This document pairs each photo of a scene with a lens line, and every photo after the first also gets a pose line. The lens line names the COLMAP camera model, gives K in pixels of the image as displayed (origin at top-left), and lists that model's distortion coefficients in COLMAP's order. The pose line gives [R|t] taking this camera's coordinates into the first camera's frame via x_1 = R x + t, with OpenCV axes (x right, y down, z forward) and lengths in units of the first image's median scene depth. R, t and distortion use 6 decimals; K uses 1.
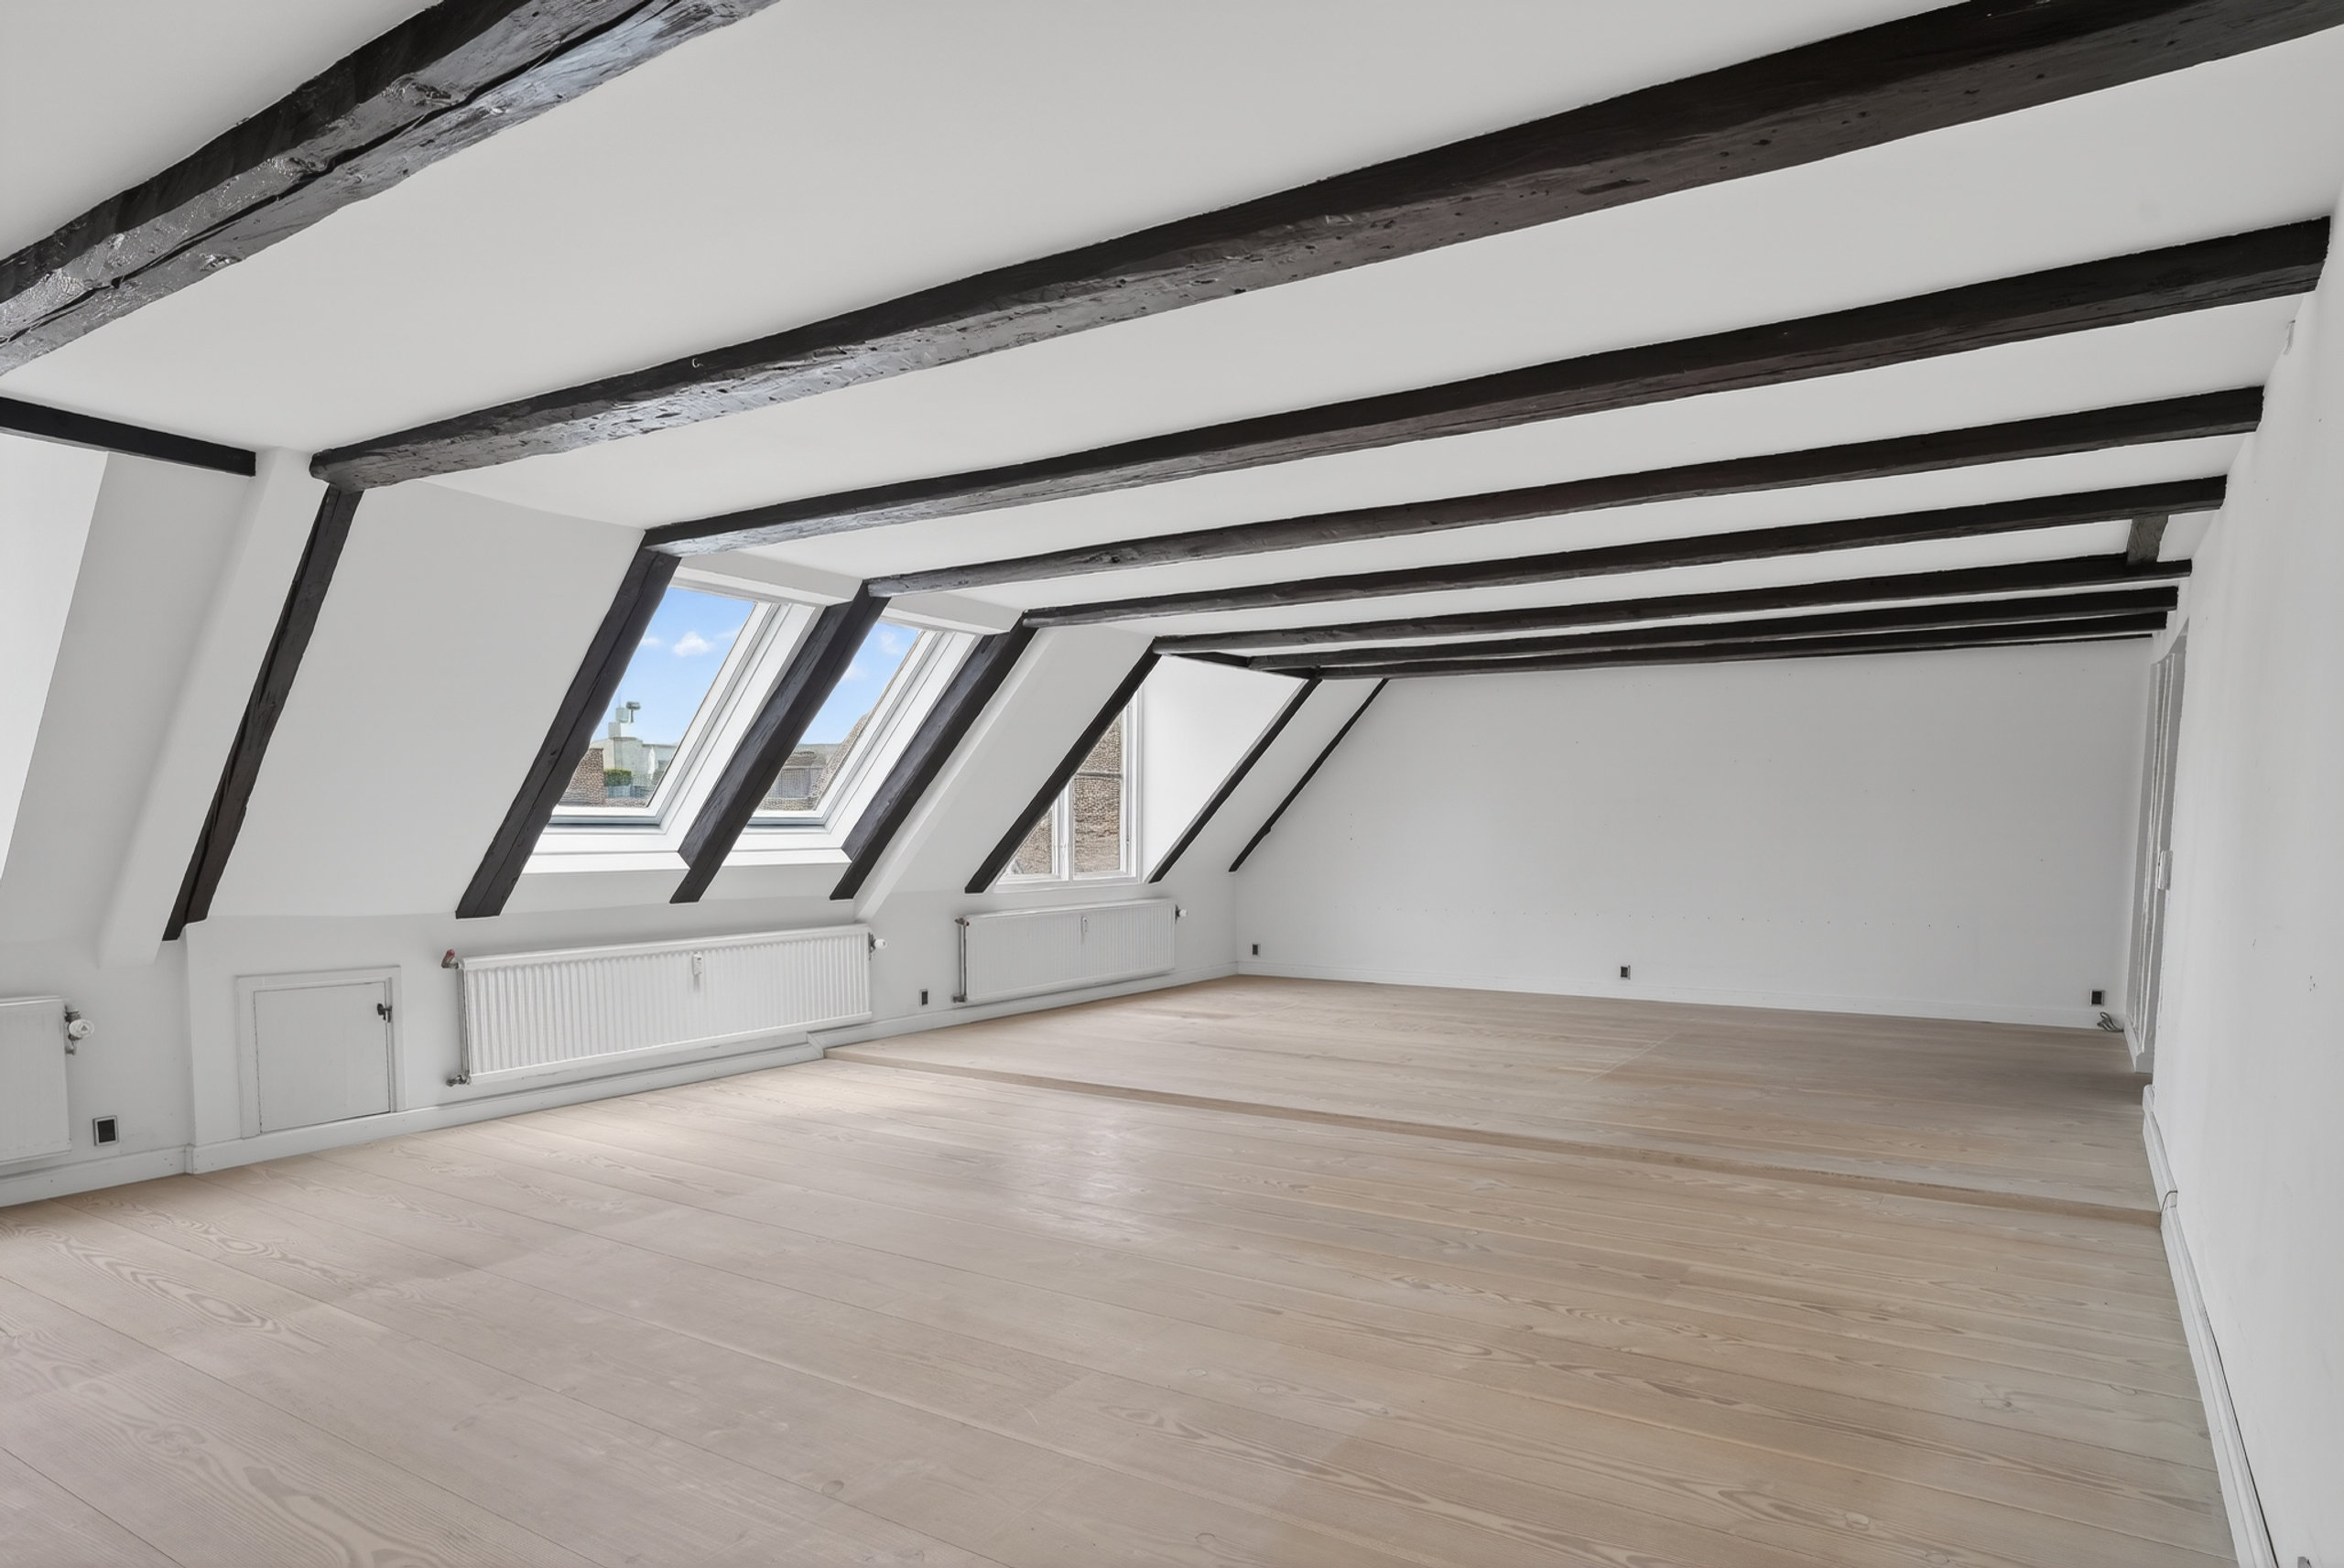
lens RADIAL K [[1344.9, 0, 1172.0], [0, 1344.9, 784.0], [0, 0, 1]] dist [-0.046879, 0.037624]
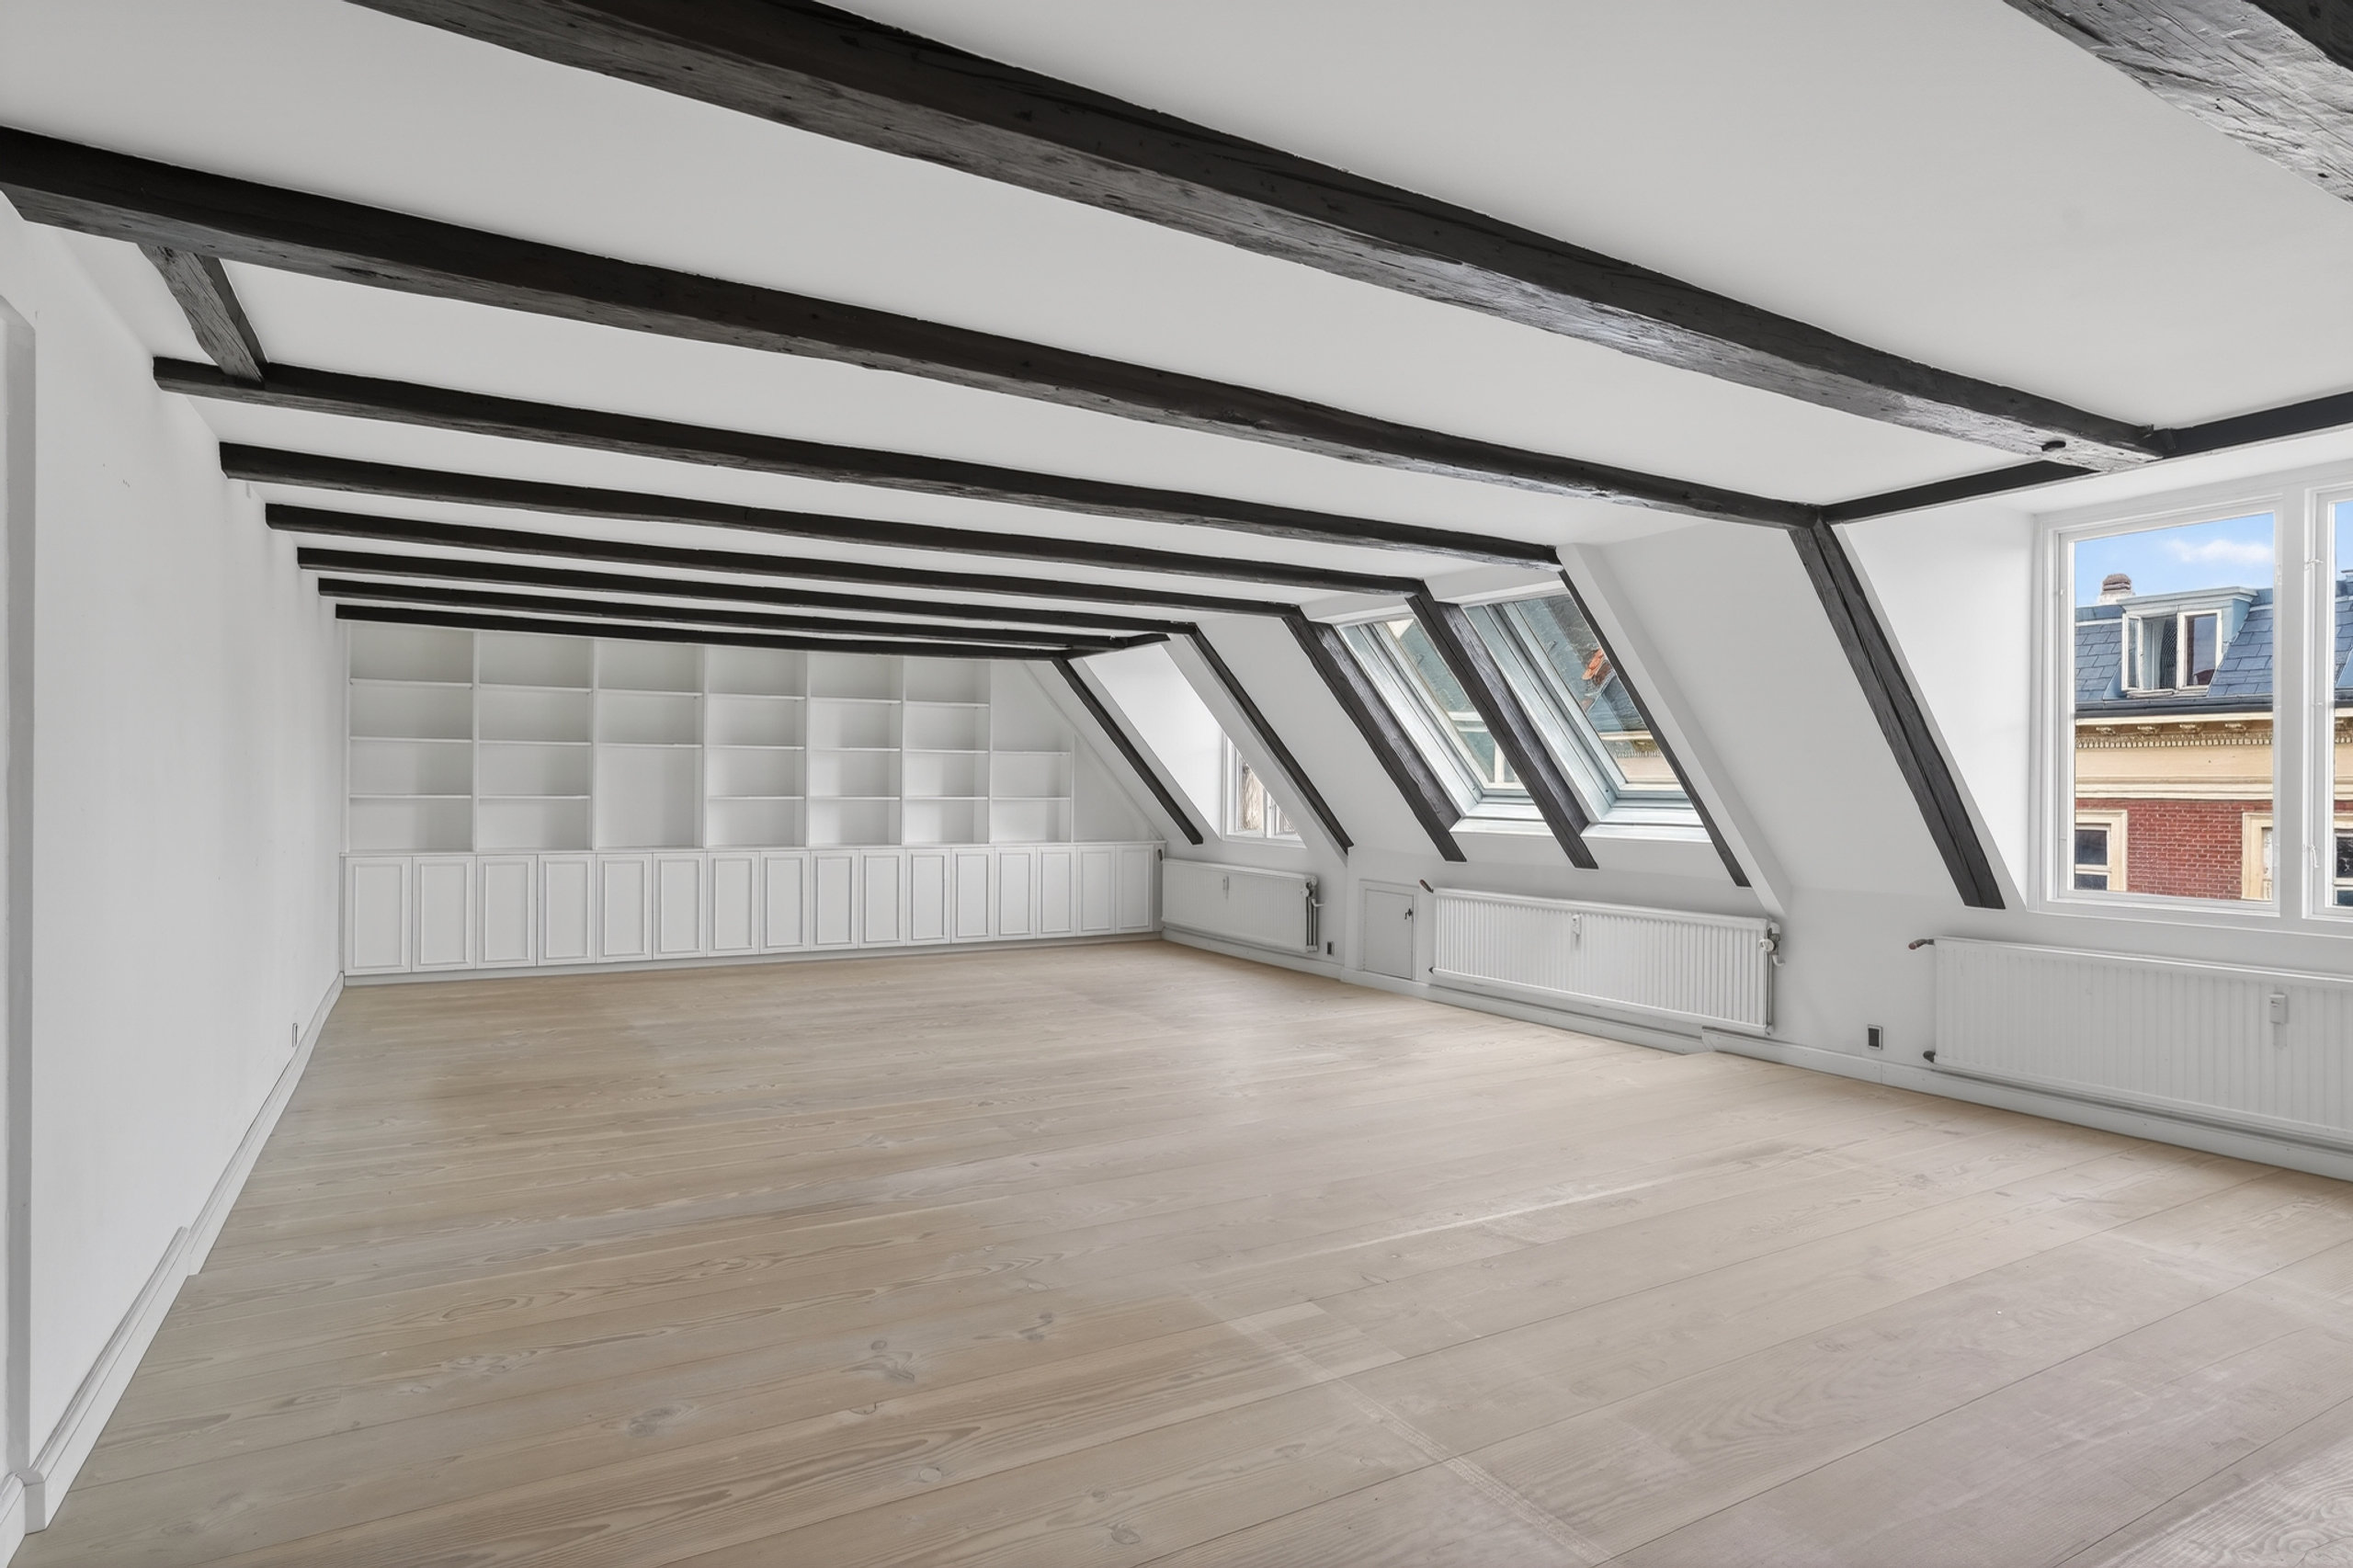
lens RADIAL K [[1352.6, 0, 1219.4], [0, 1352.6, 785.9], [0, 0, 1]] dist [-0.001805, -0.000216]
pose [[-0.439033, -0.003067, -0.898466, 1.043238], [0.020710, 0.999694, -0.013532, 0.041717], [0.898232, -0.024548, -0.438835, 1.664357]]
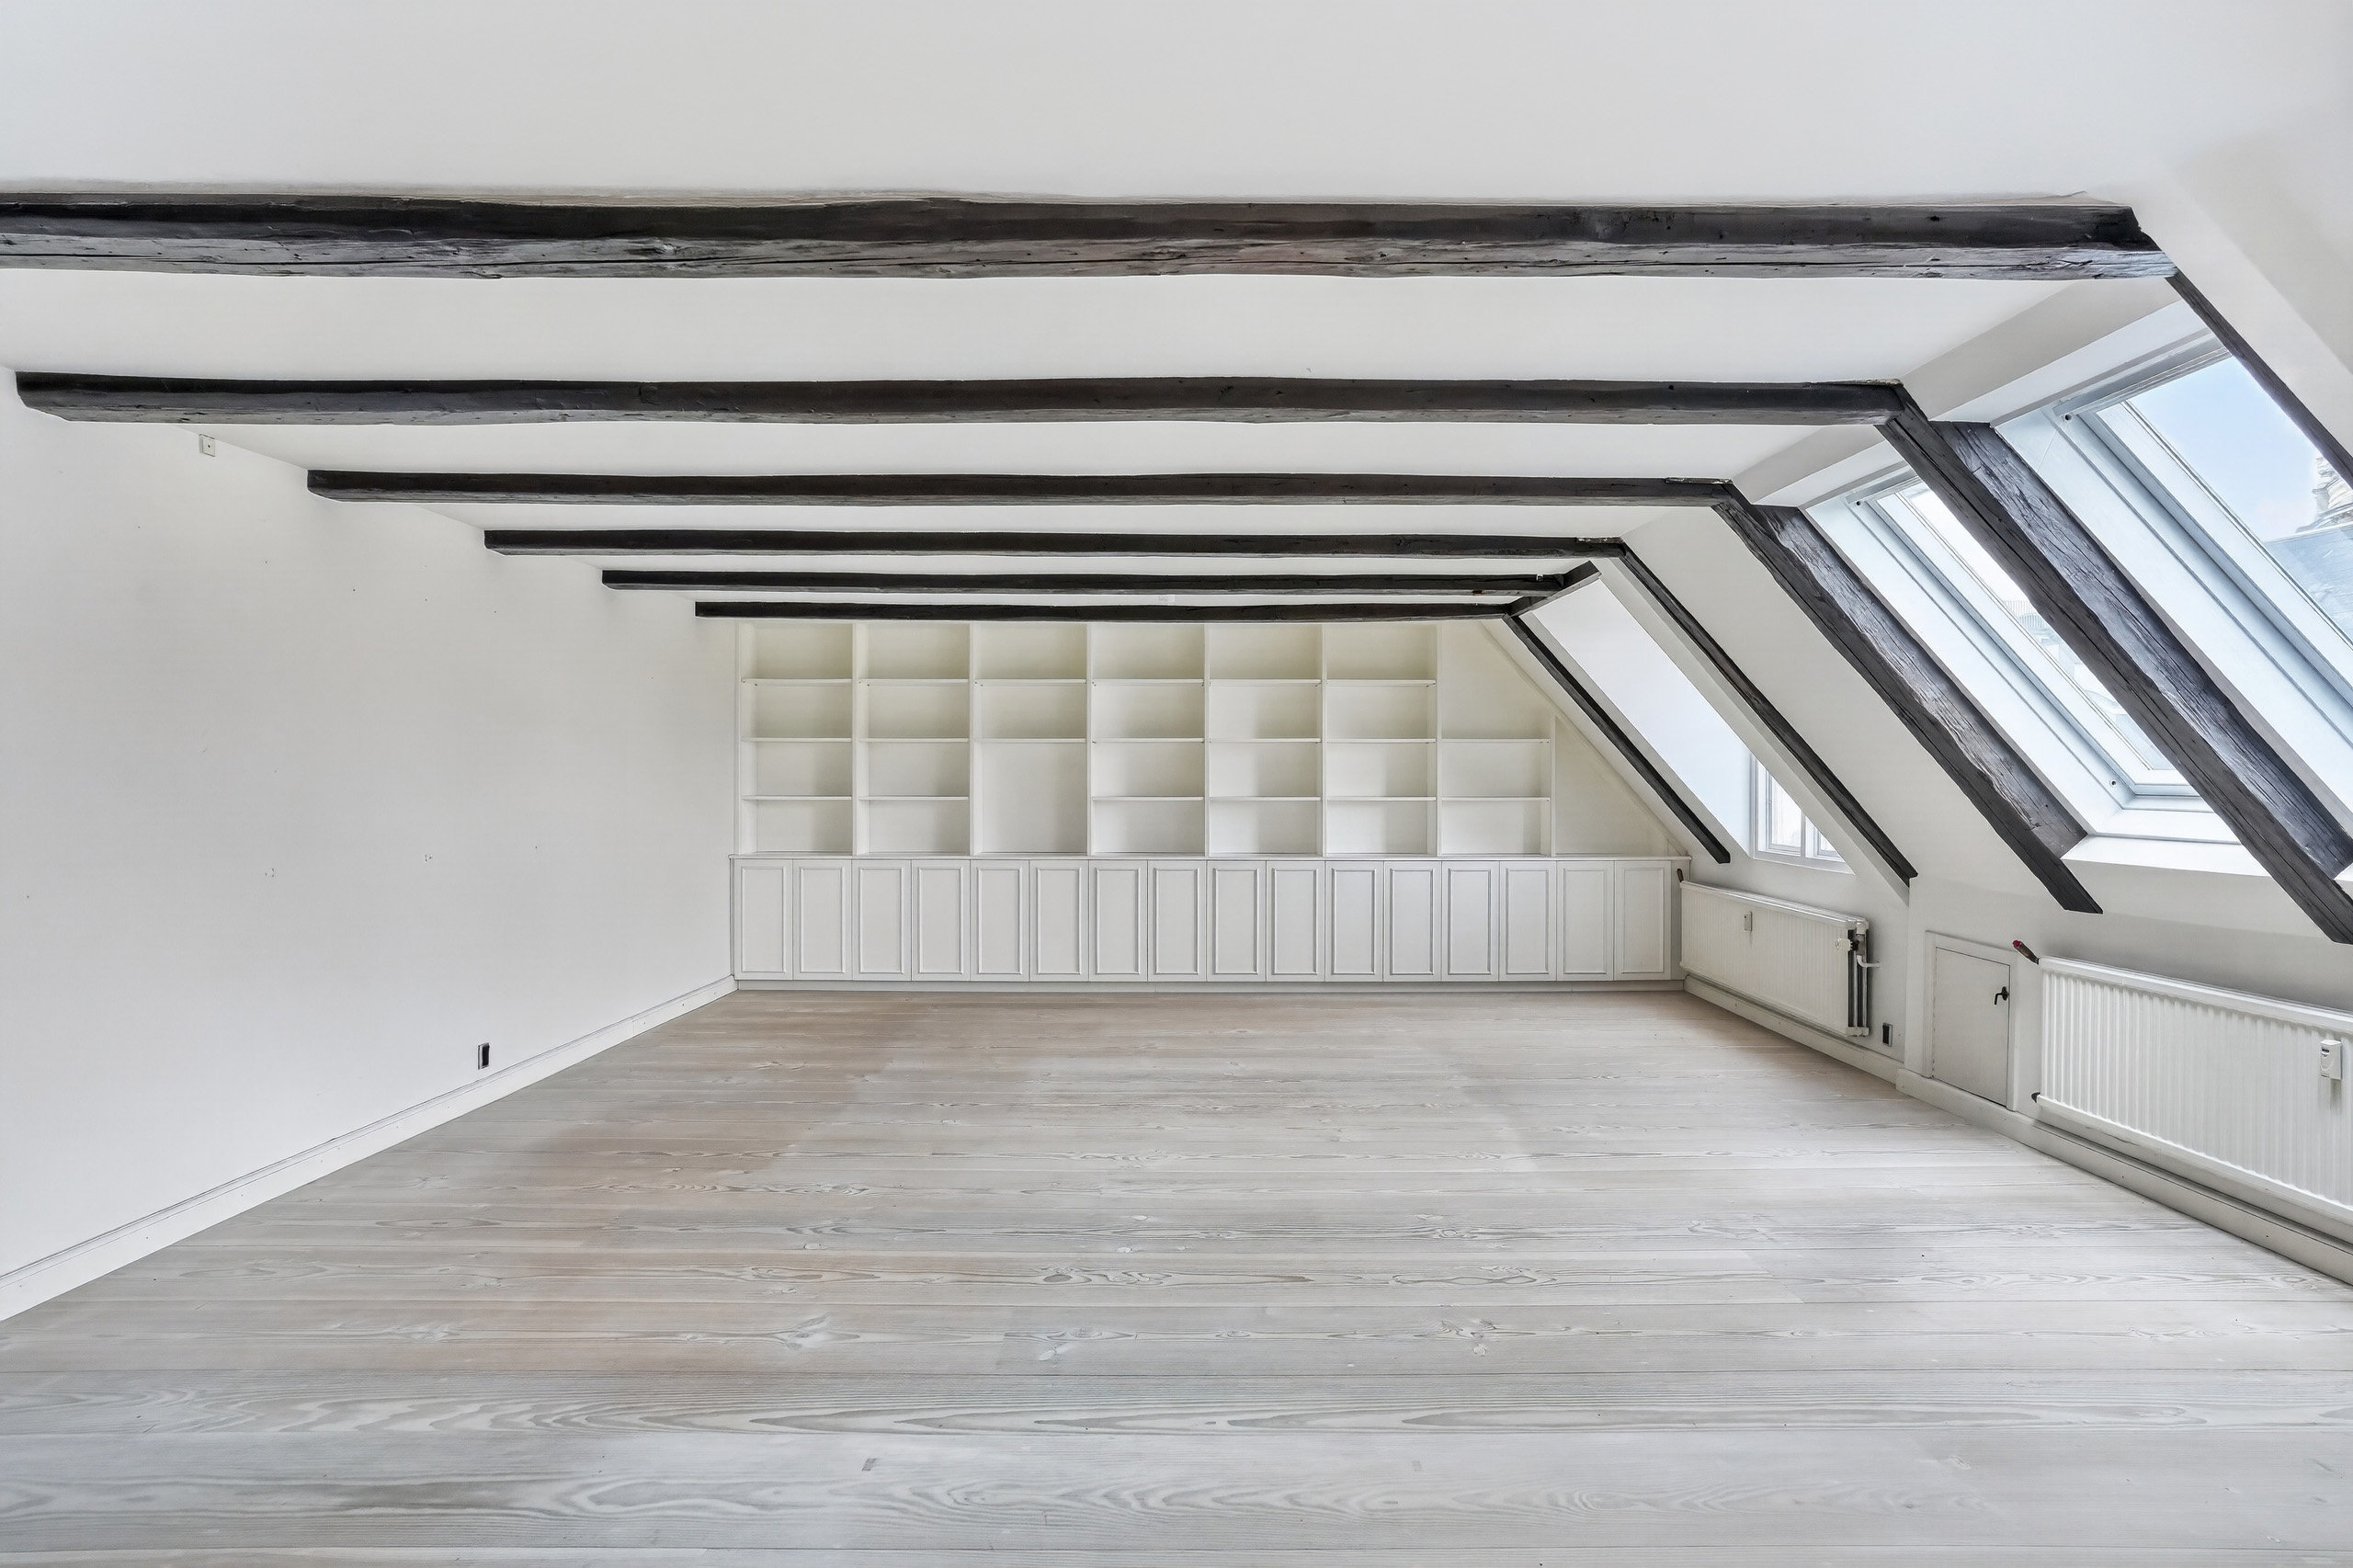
lens RADIAL K [[1350.3, 0, 1176.5], [0, 1350.3, 784.0], [0, 0, 1]] dist [-0.046879, 0.037624]
pose [[-0.840896, 0.000095, -0.541196, 0.435184], [0.016092, 0.999562, -0.024828, 0.042201], [0.540957, -0.029587, -0.840530, 1.634065]]
